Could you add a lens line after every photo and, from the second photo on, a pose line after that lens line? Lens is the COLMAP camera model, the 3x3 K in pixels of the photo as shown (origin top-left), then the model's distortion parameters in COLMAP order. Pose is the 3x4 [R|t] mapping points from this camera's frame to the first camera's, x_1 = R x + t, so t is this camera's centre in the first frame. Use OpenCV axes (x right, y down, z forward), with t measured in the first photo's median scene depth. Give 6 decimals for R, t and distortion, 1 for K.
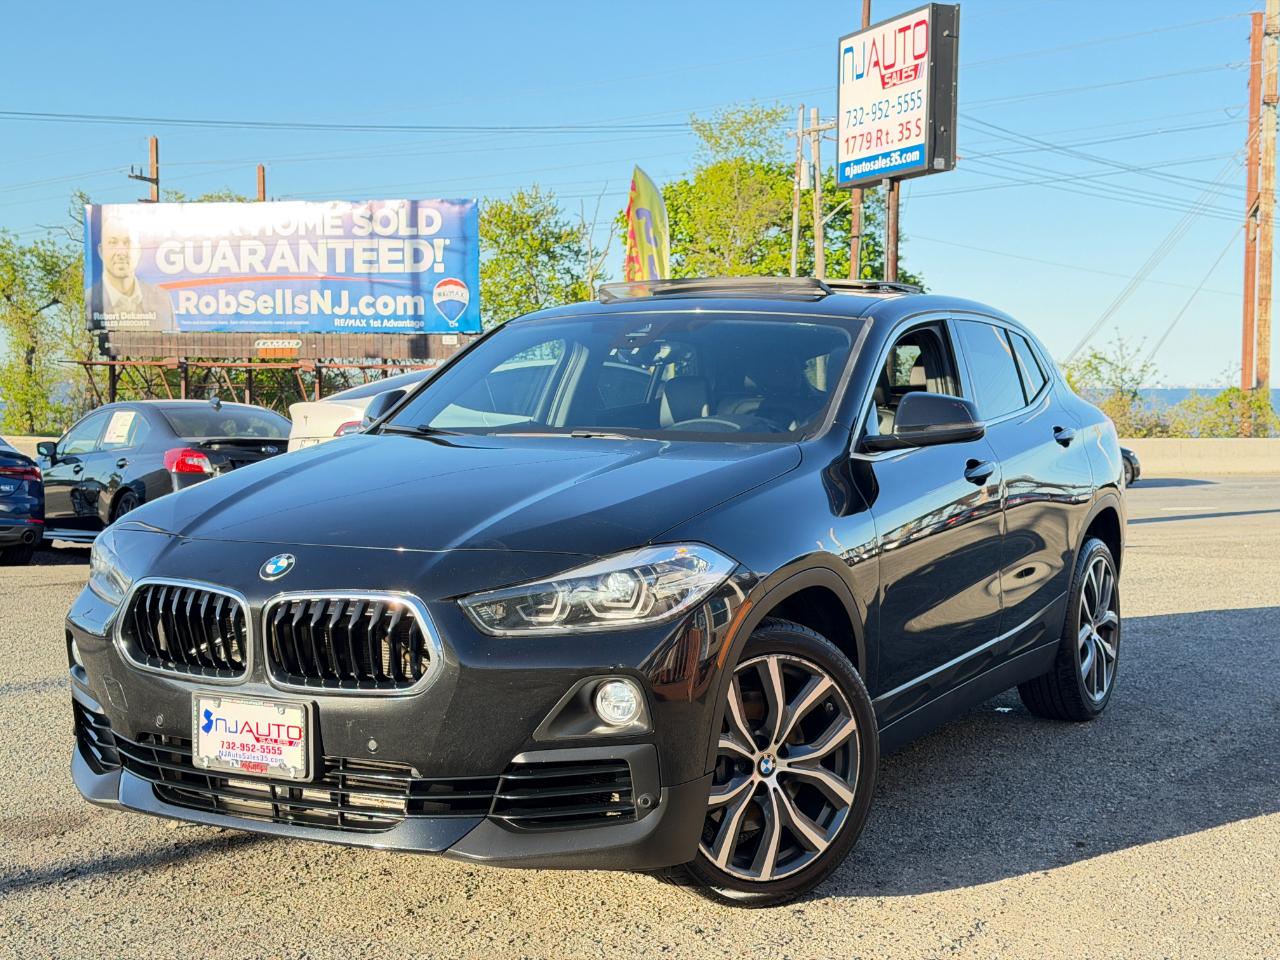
lens RADIAL K [[1763.4, 0, 640.0], [0, 1763.4, 480.0], [0, 0, 1]] dist [0.158511, -0.168635]
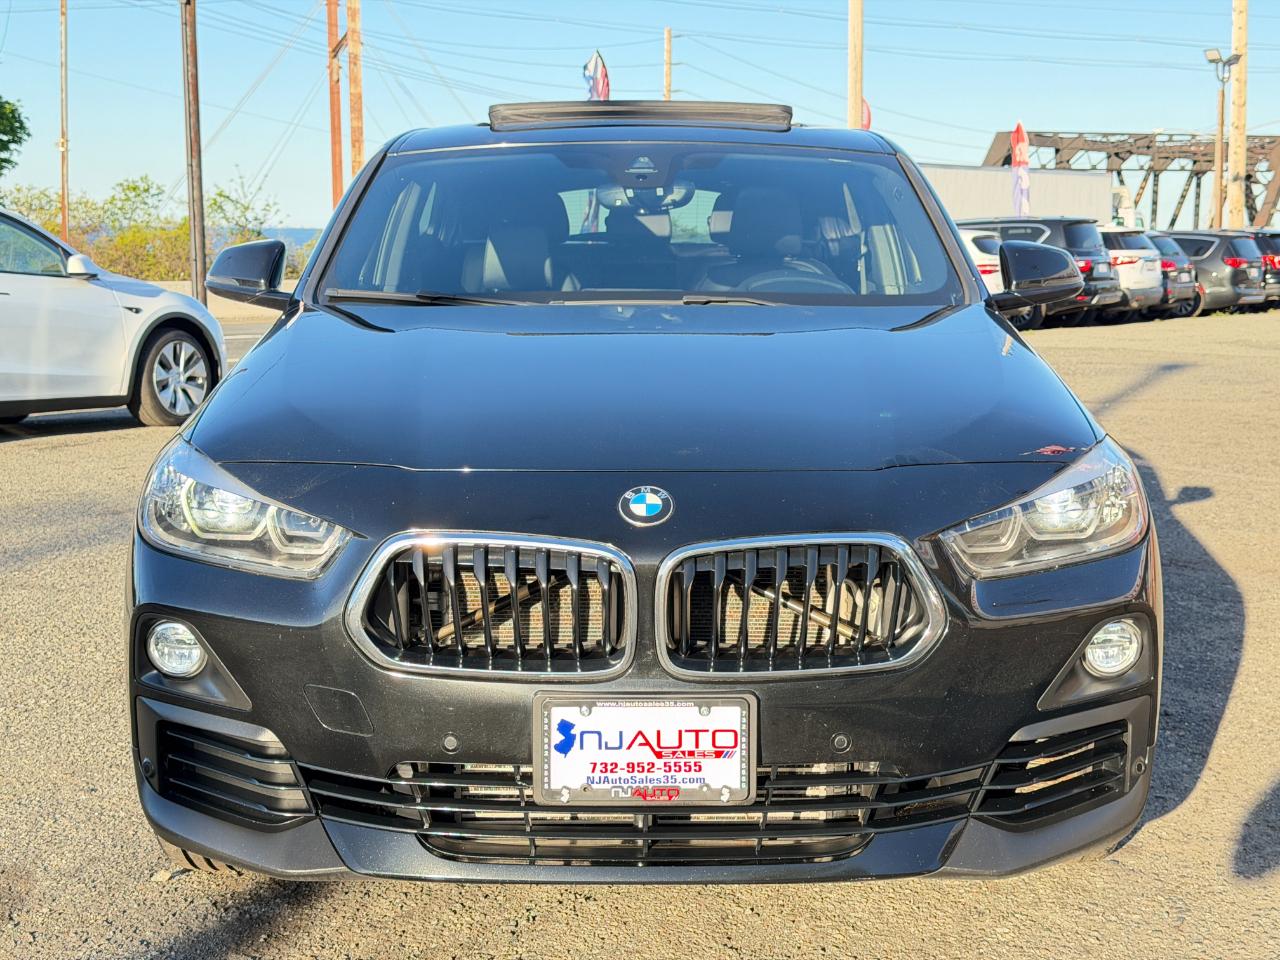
lens RADIAL K [[1772.3, 0, 655.9], [0, 1772.3, 482.6], [0, 0, 1]] dist [0.181874, -0.347971]
pose [[0.869819, -0.070571, 0.488298, -0.528797], [0.026308, 0.994943, 0.096931, -0.026863], [-0.492669, -0.071466, 0.867277, 0.388788]]
